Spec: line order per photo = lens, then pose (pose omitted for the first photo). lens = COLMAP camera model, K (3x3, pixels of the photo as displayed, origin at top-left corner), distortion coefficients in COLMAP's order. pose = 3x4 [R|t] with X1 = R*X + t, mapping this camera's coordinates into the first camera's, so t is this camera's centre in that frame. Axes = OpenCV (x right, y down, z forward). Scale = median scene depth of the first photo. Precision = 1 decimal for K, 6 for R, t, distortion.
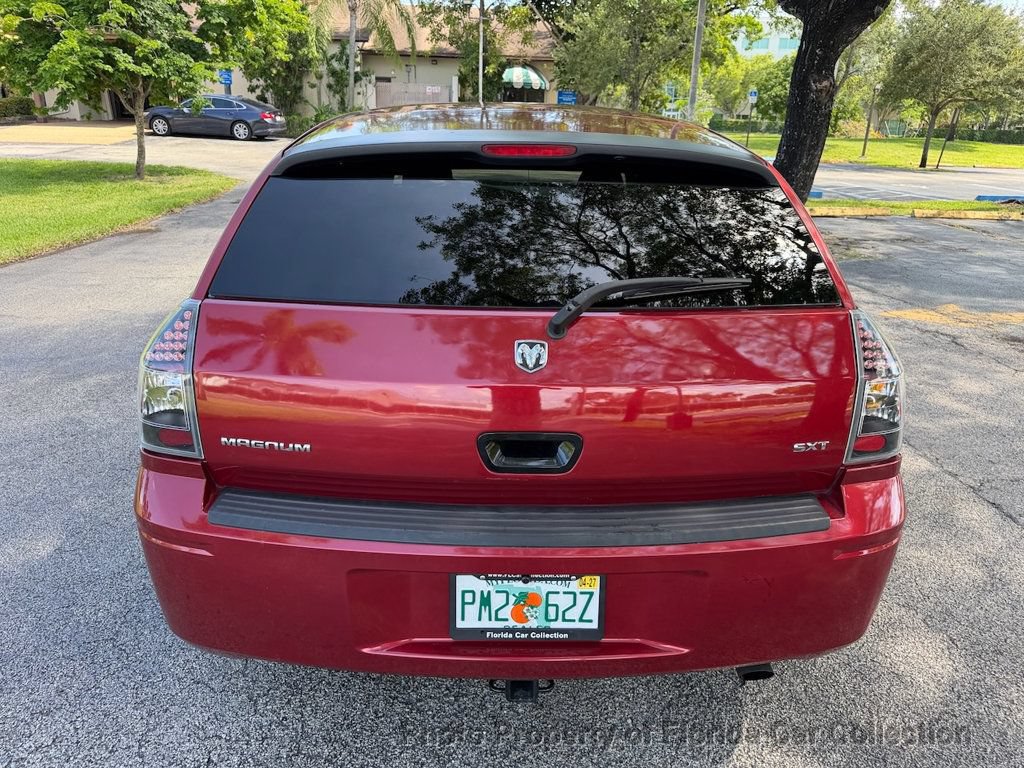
lens RADIAL K [[774.4, 0, 509.9], [0, 774.4, 362.8], [0, 0, 1]] dist [0.020570, -0.006028]
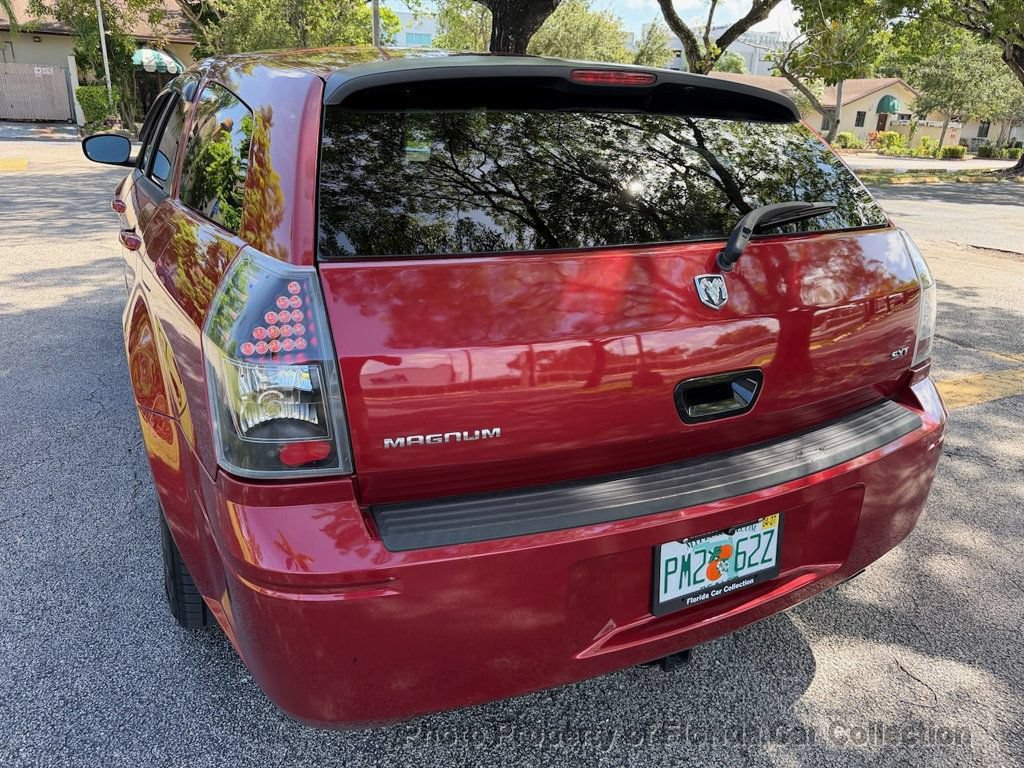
lens RADIAL K [[748.7, 0, 509.3], [0, 748.7, 360.4], [0, 0, 1]] dist [0.021611, 0.001035]
pose [[0.904148, -0.132885, 0.406026, -0.541095], [0.125231, 0.991084, 0.045497, 0.001558], [-0.408452, 0.009711, 0.912728, 0.273810]]
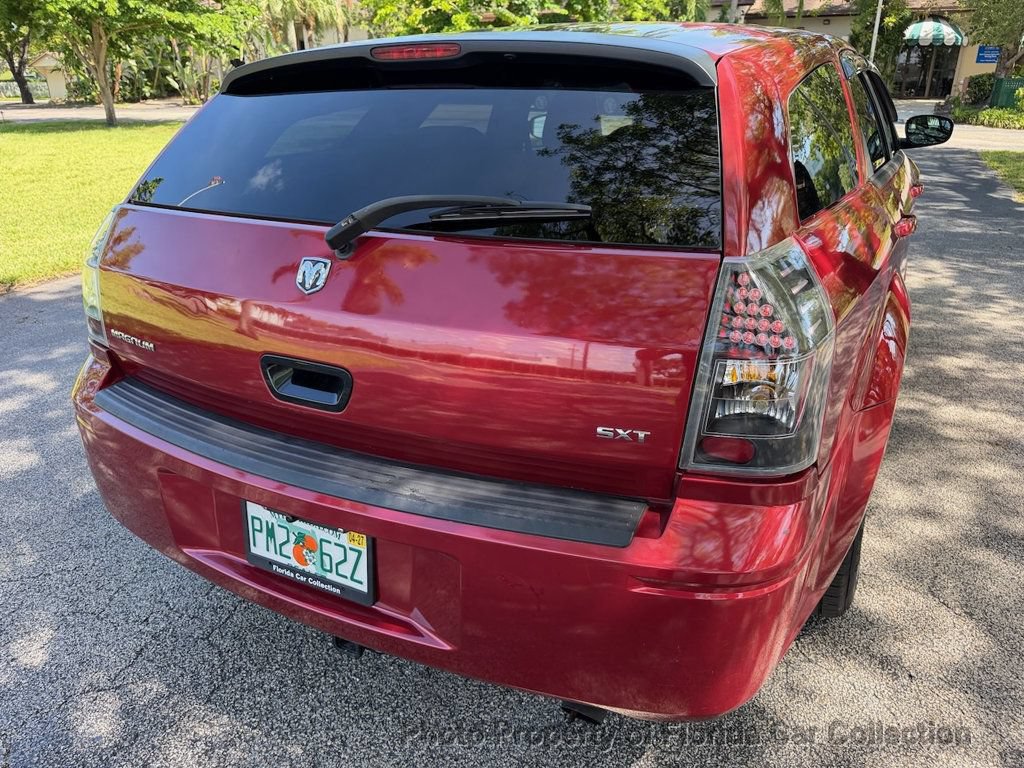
lens RADIAL K [[763.6, 0, 514.6], [0, 763.6, 385.8], [0, 0, 1]] dist [0.017365, -0.029271]
pose [[0.871010, 0.146726, -0.468843, 0.637630], [-0.120812, 0.989023, 0.085076, 0.013170], [0.476179, -0.017460, 0.879175, 0.317225]]
